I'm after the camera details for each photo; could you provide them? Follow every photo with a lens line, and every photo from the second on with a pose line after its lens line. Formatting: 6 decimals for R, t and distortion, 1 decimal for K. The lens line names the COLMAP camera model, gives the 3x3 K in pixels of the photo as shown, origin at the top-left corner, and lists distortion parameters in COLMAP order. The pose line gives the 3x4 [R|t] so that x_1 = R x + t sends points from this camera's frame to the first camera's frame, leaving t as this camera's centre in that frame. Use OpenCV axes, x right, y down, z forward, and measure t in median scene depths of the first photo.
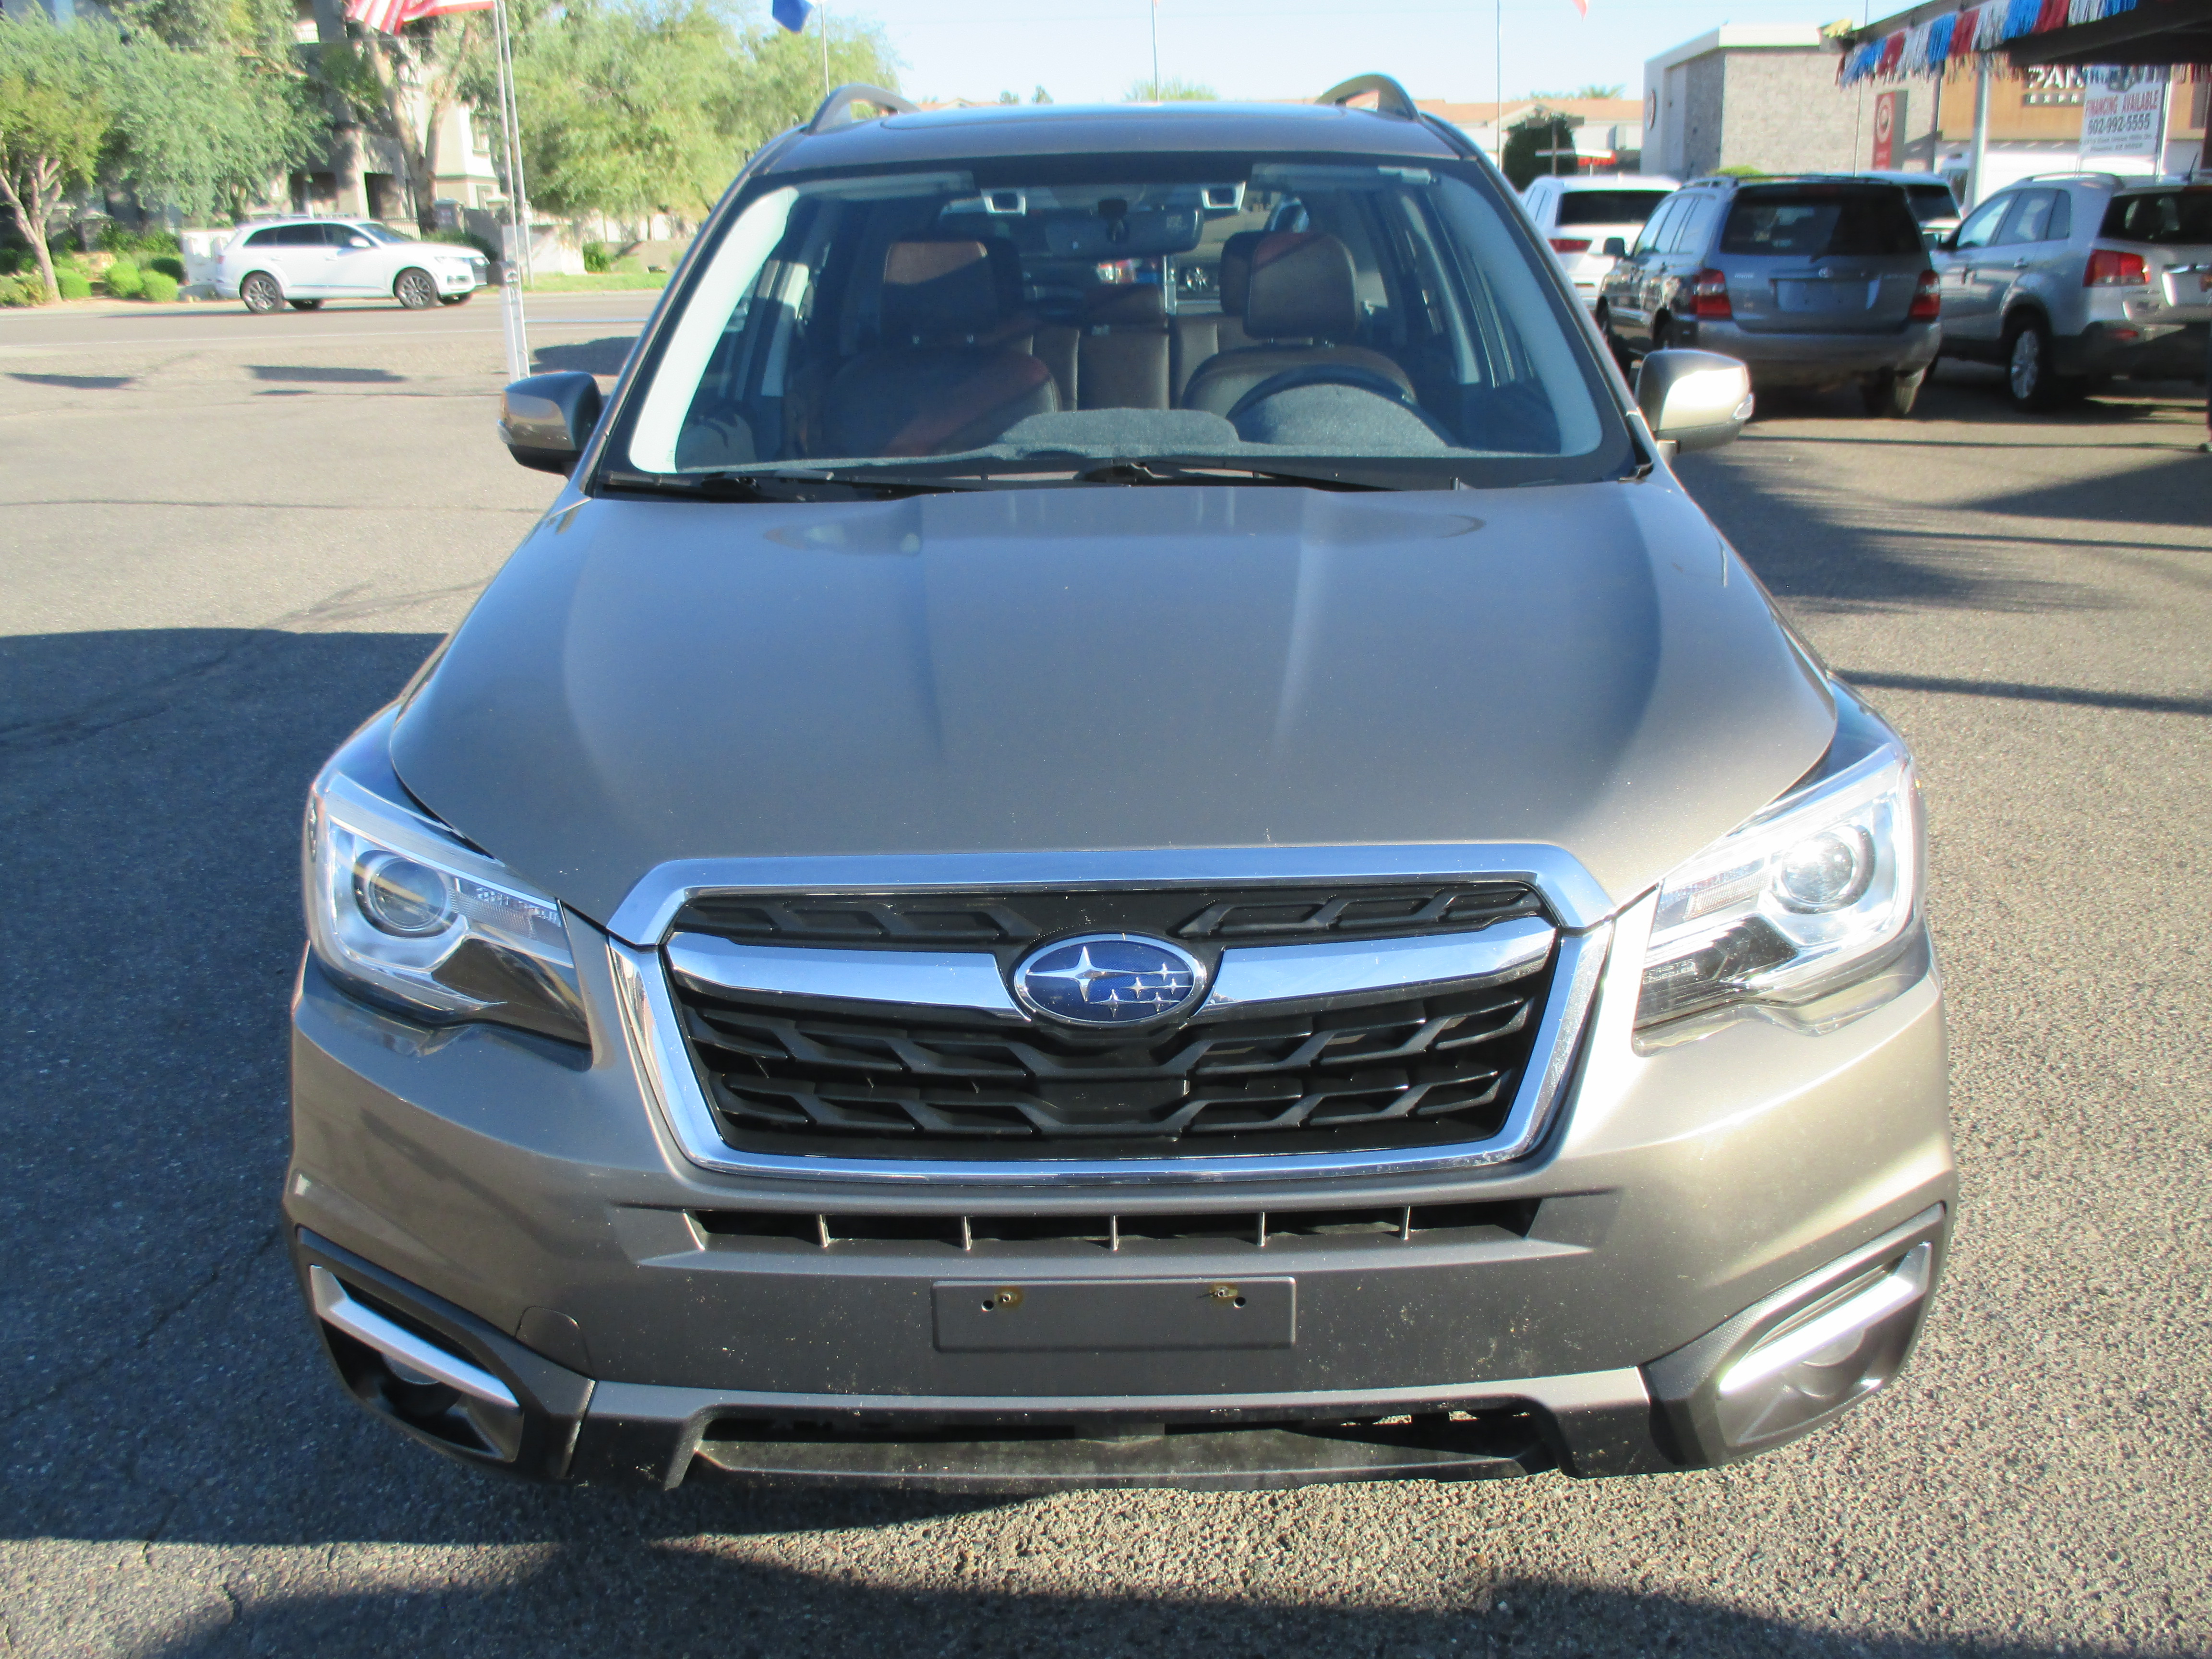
lens RADIAL K [[2009.3, 0, 1106.0], [0, 2009.3, 829.5], [0, 0, 1]] dist [-0.054807, 0.013152]
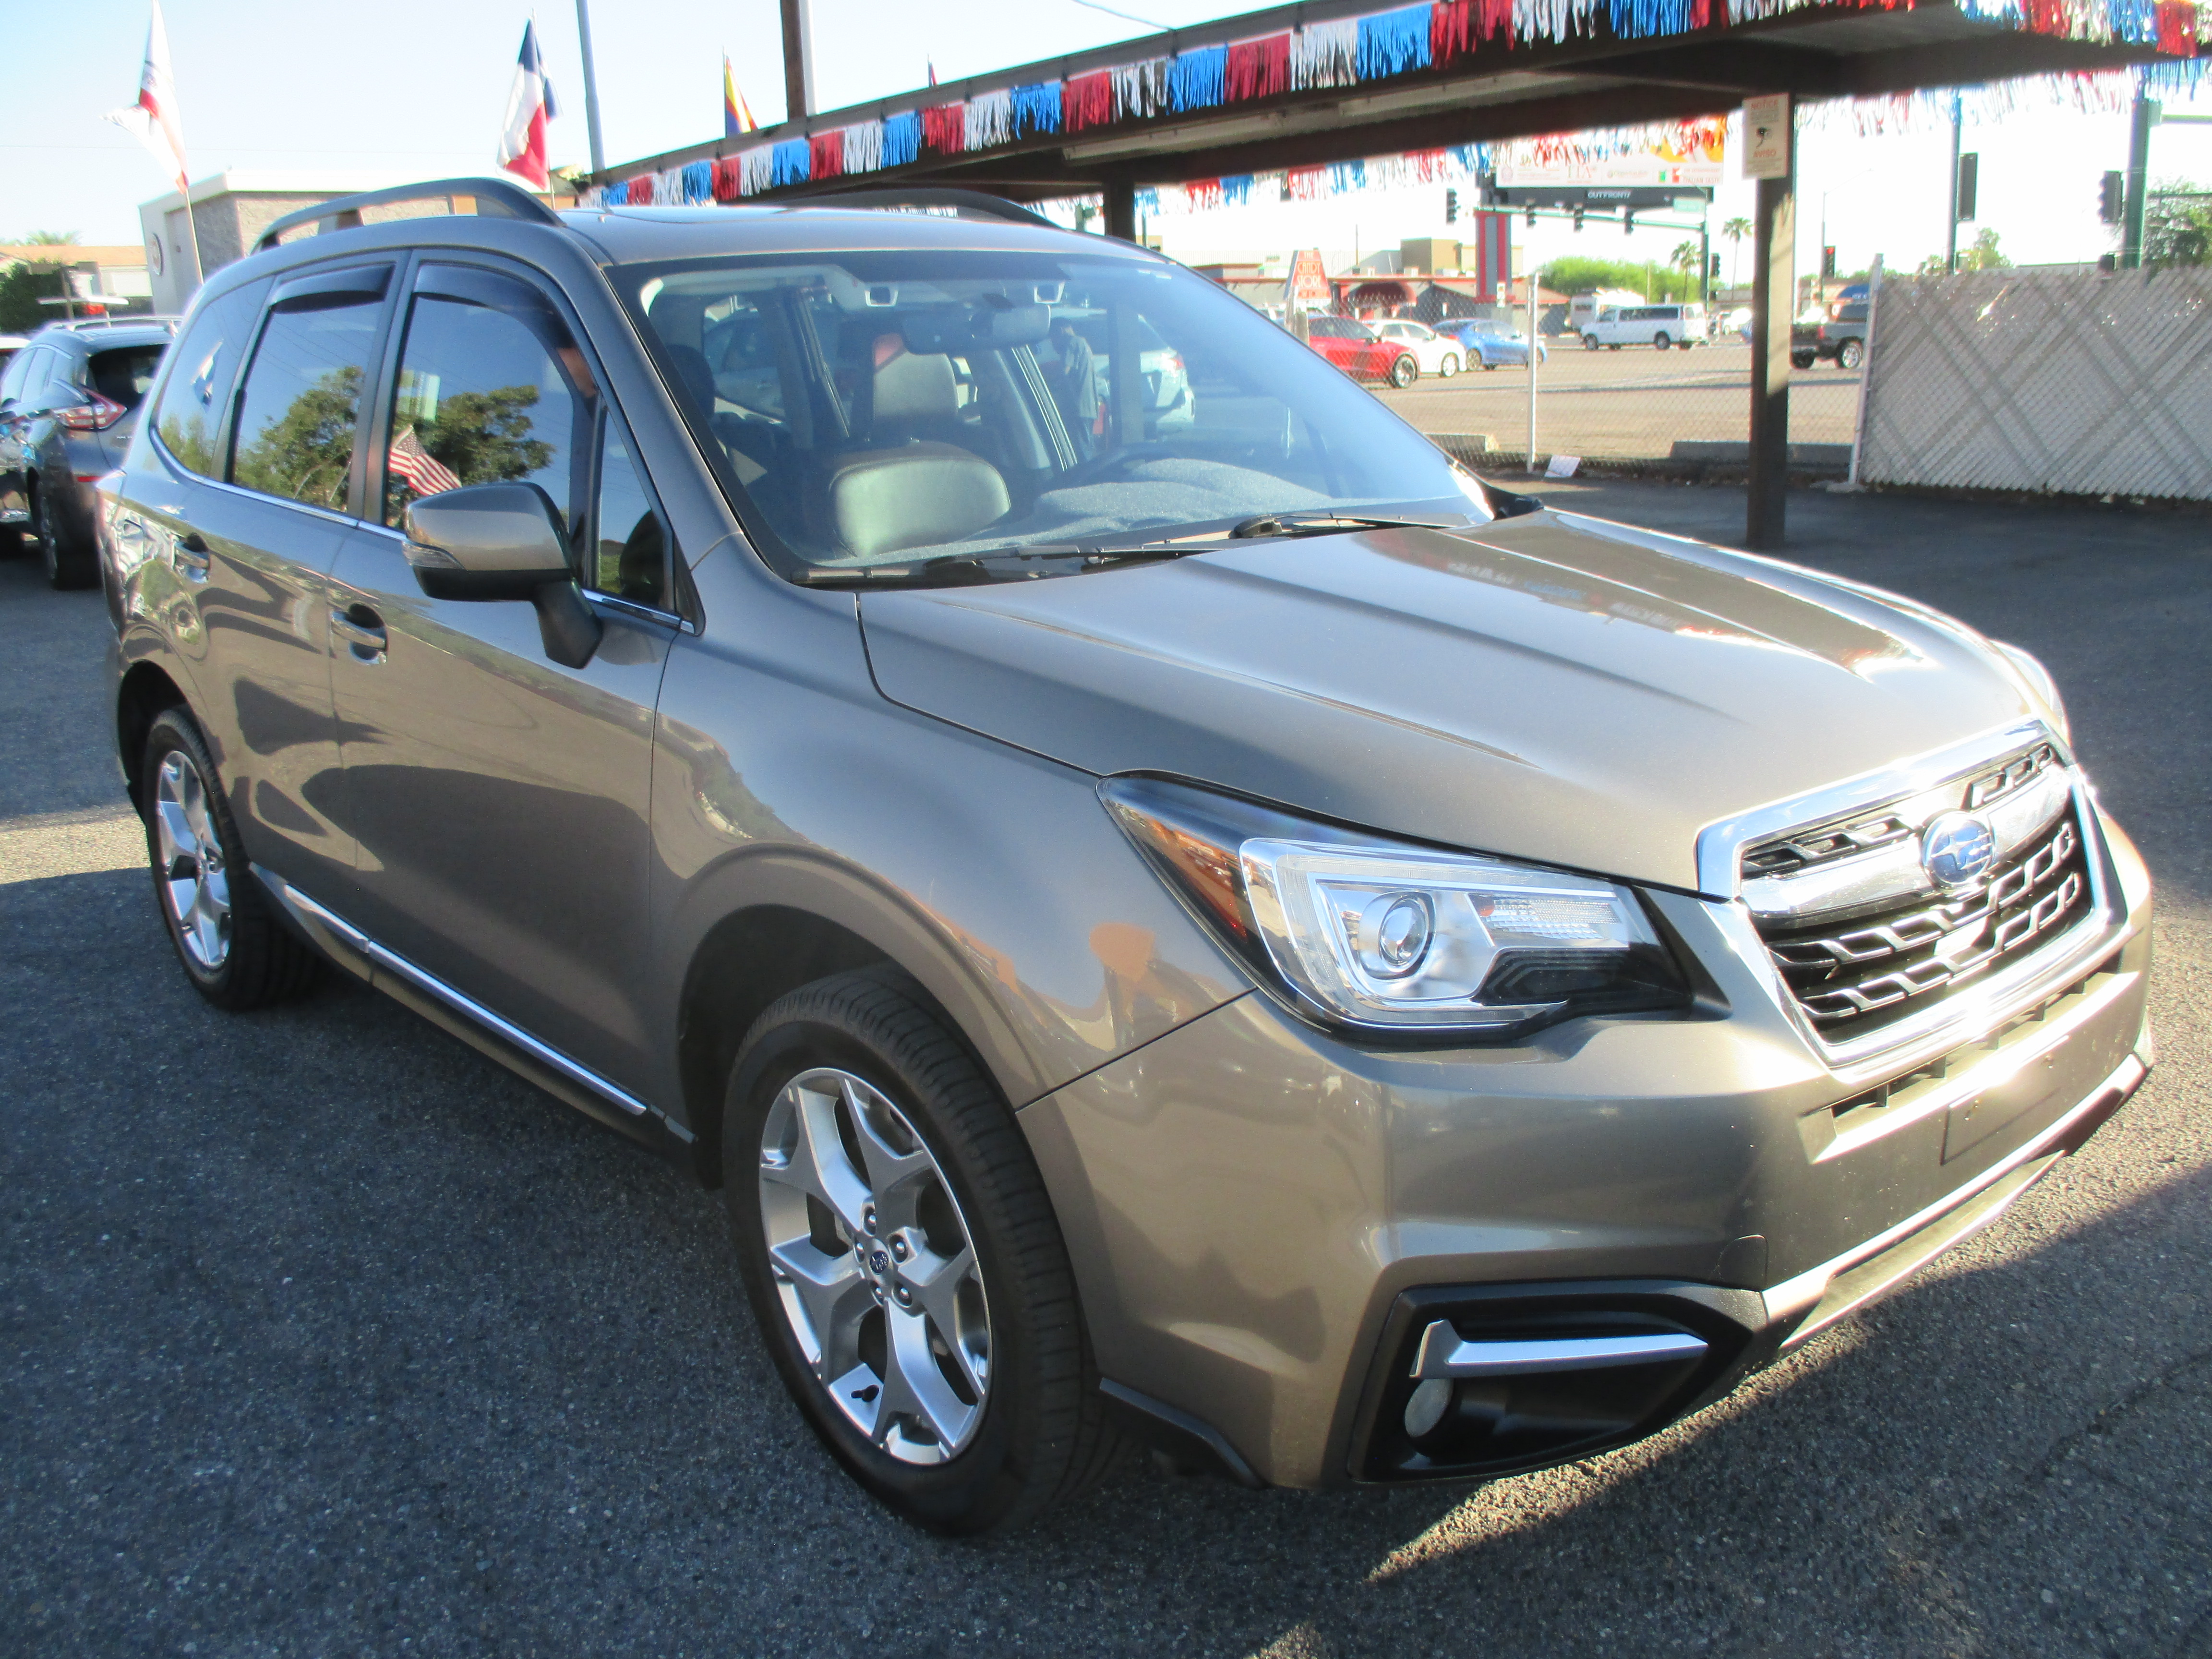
lens RADIAL K [[2009.3, 0, 1106.0], [0, 2009.3, 829.5], [0, 0, 1]] dist [-0.054807, 0.013152]
pose [[0.763591, -0.157786, 0.626125, -0.184593], [0.199711, 0.979849, 0.003368, -0.008848], [-0.614039, 0.122472, 0.779716, 0.050589]]
